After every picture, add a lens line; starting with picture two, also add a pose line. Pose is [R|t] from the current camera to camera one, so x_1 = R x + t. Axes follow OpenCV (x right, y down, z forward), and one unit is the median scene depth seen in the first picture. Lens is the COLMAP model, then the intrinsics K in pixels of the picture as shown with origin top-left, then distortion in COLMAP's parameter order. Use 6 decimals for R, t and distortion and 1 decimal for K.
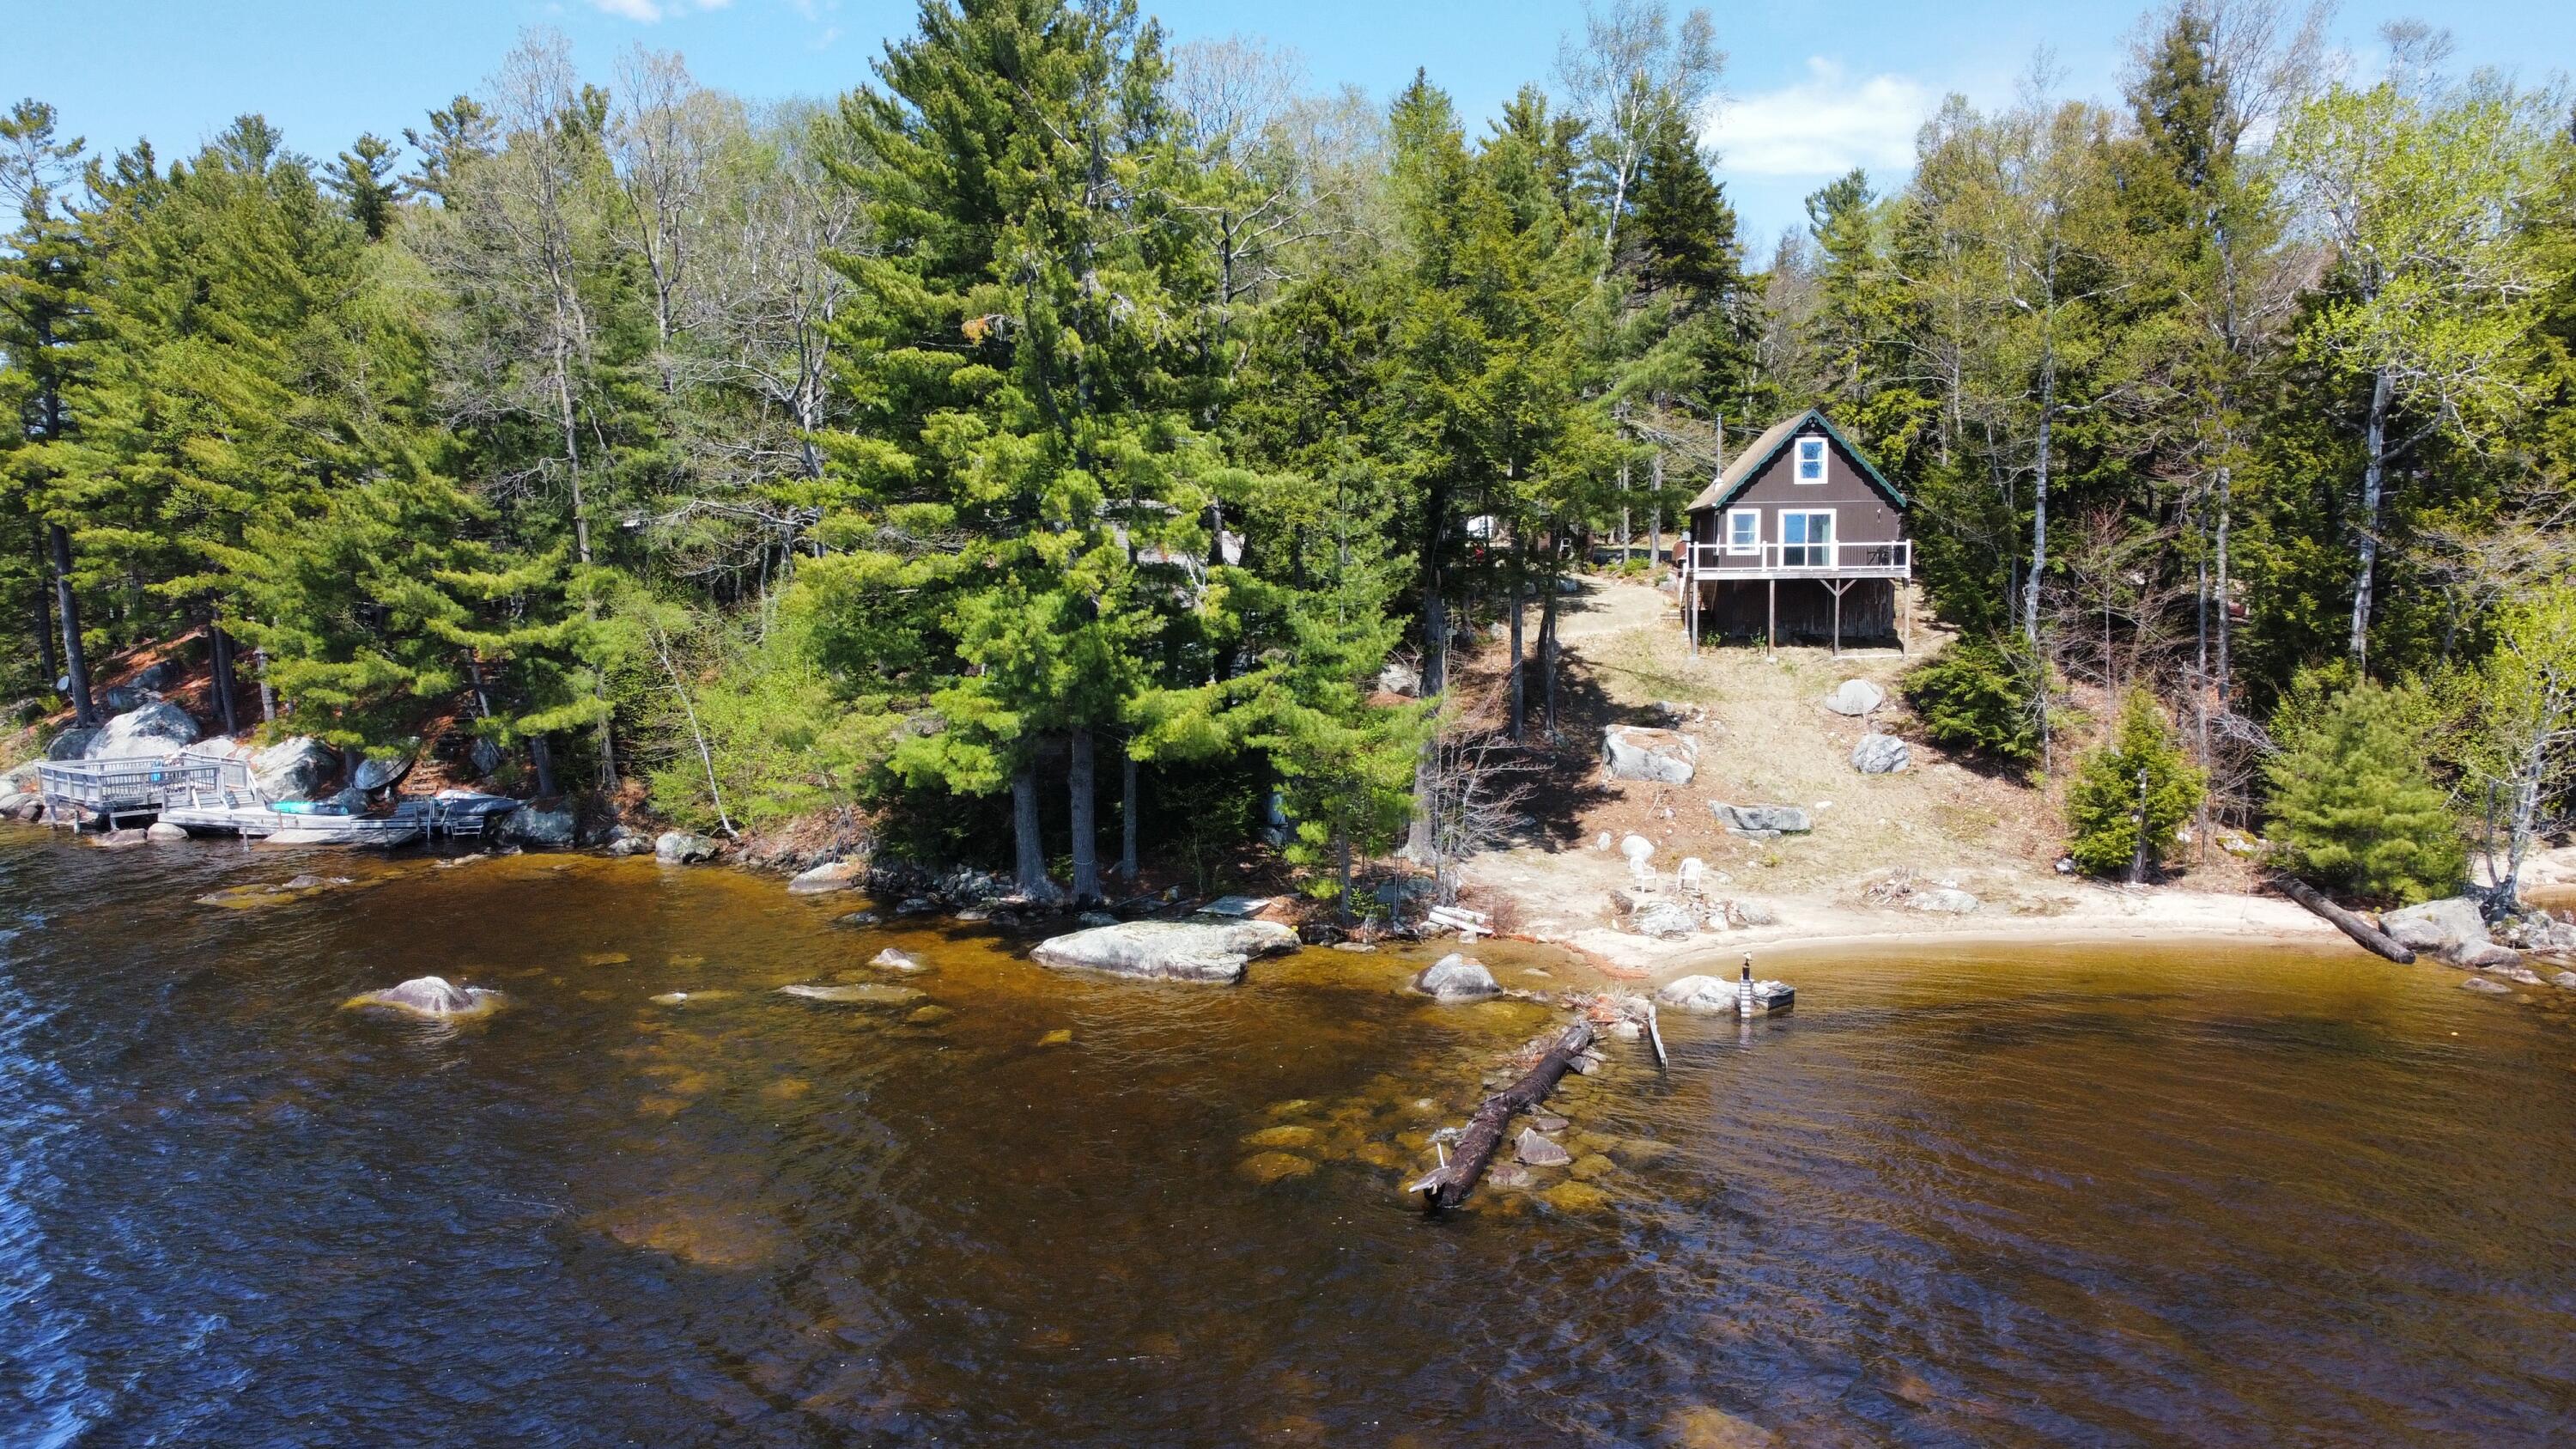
lens RADIAL K [[1944.7, 0, 1276.1], [0, 1944.7, 767.1], [0, 0, 1]] dist [0.004996, -0.000639]
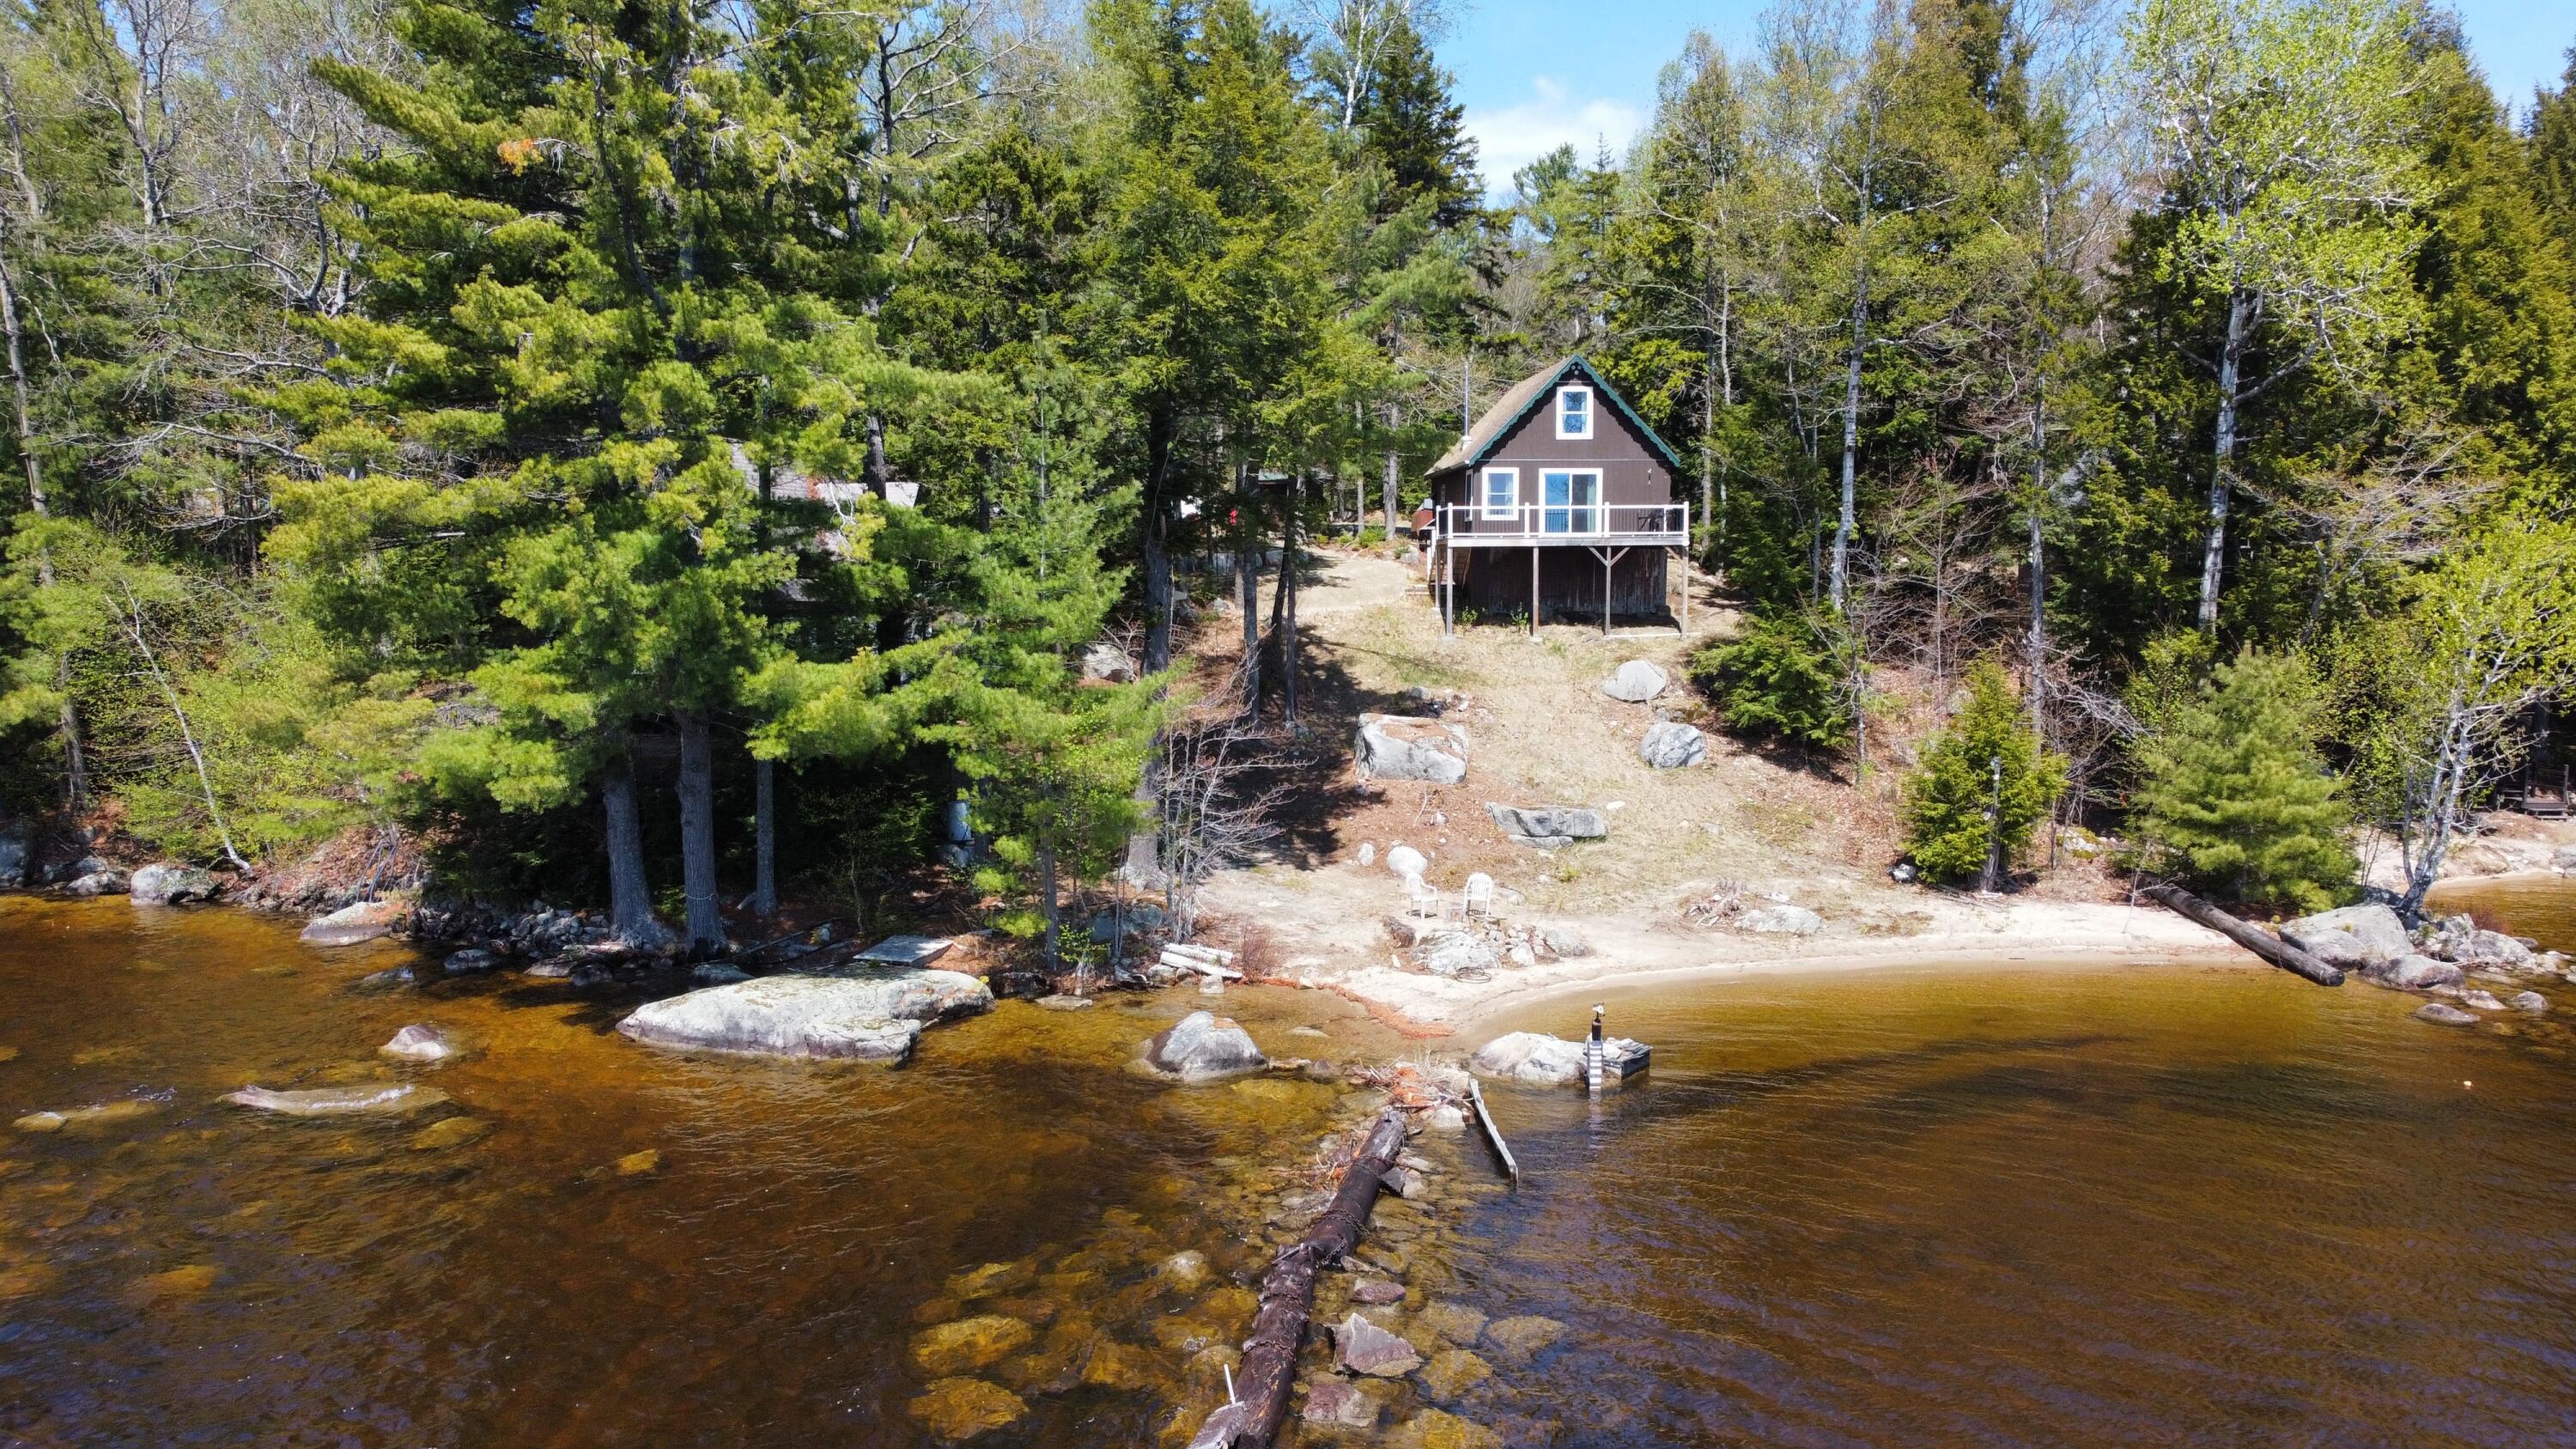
lens RADIAL K [[1944.7, 0, 1276.1], [0, 1944.7, 767.1], [0, 0, 1]] dist [0.004996, -0.000639]
pose [[0.987202, -0.012081, 0.159018, 0.001994], [0.012684, 0.999916, -0.002778, 0.003660], [-0.158971, 0.004759, 0.987272, 0.218237]]
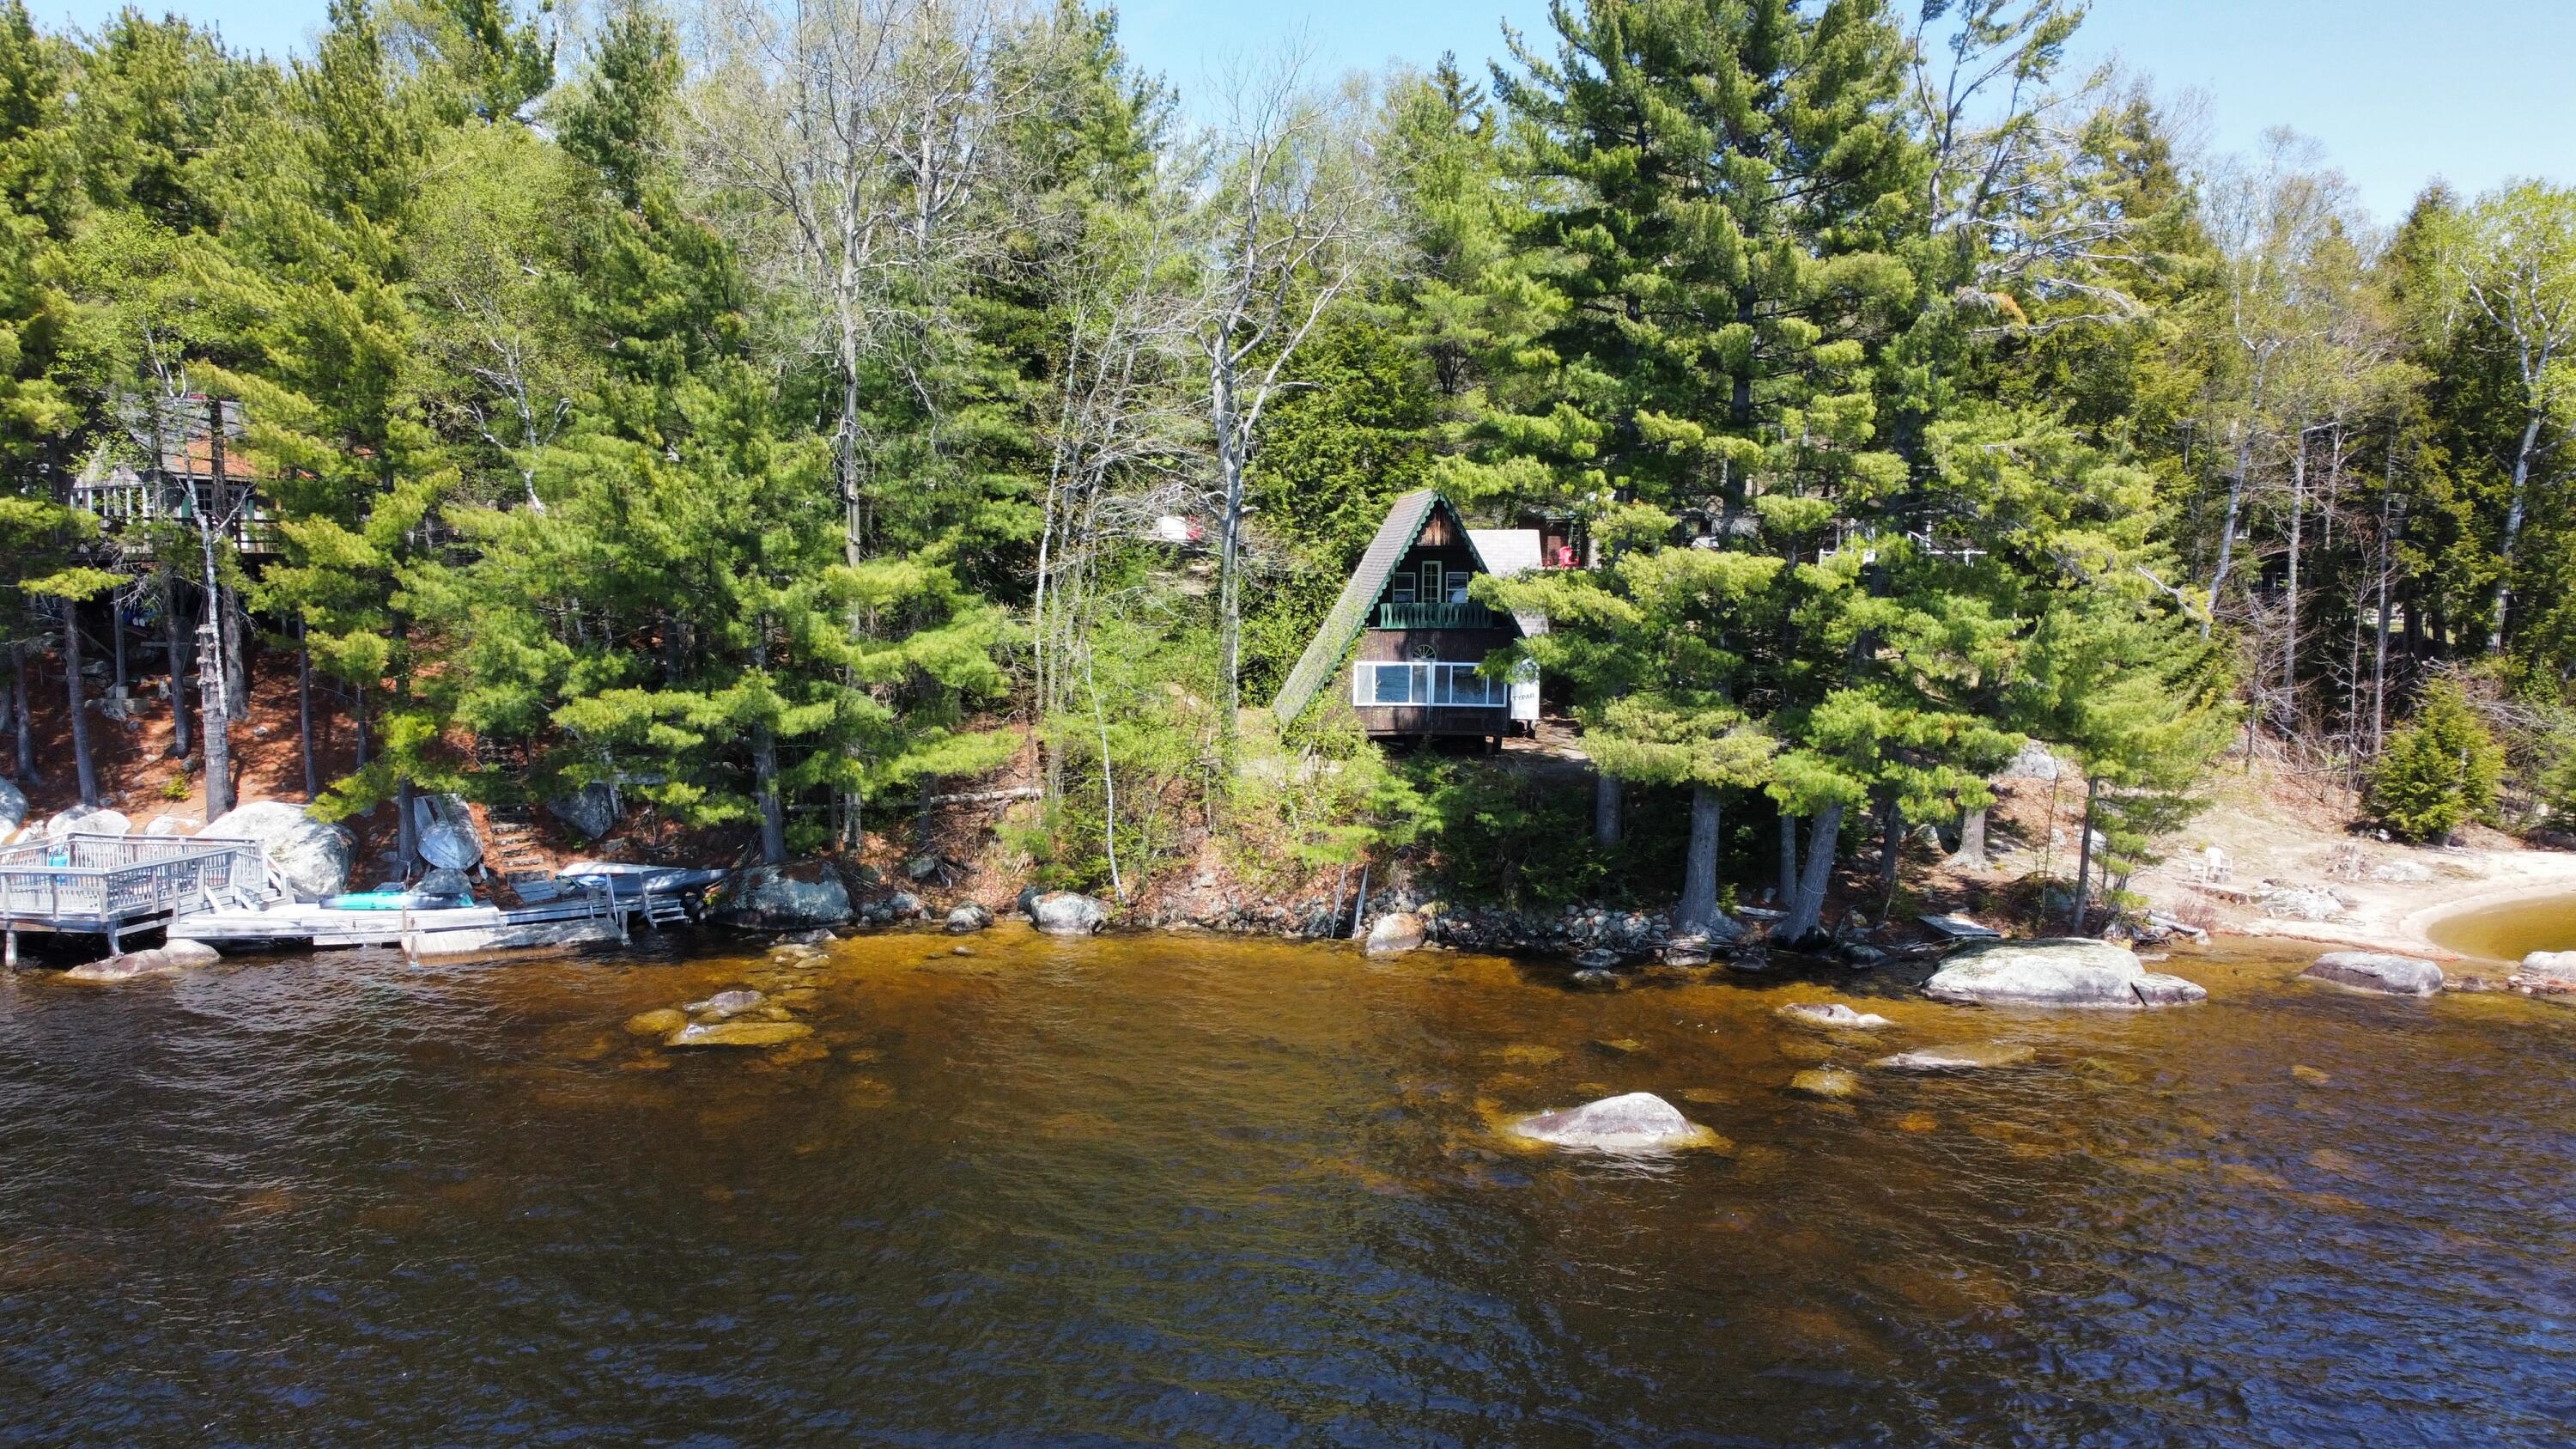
lens RADIAL K [[1944.7, 0, 1276.1], [0, 1944.7, 767.1], [0, 0, 1]] dist [0.004996, -0.000639]
pose [[0.878685, -0.040154, 0.475711, -0.748404], [0.041249, 0.999116, 0.008143, -0.027155], [-0.475617, 0.012467, 0.879564, 0.315007]]
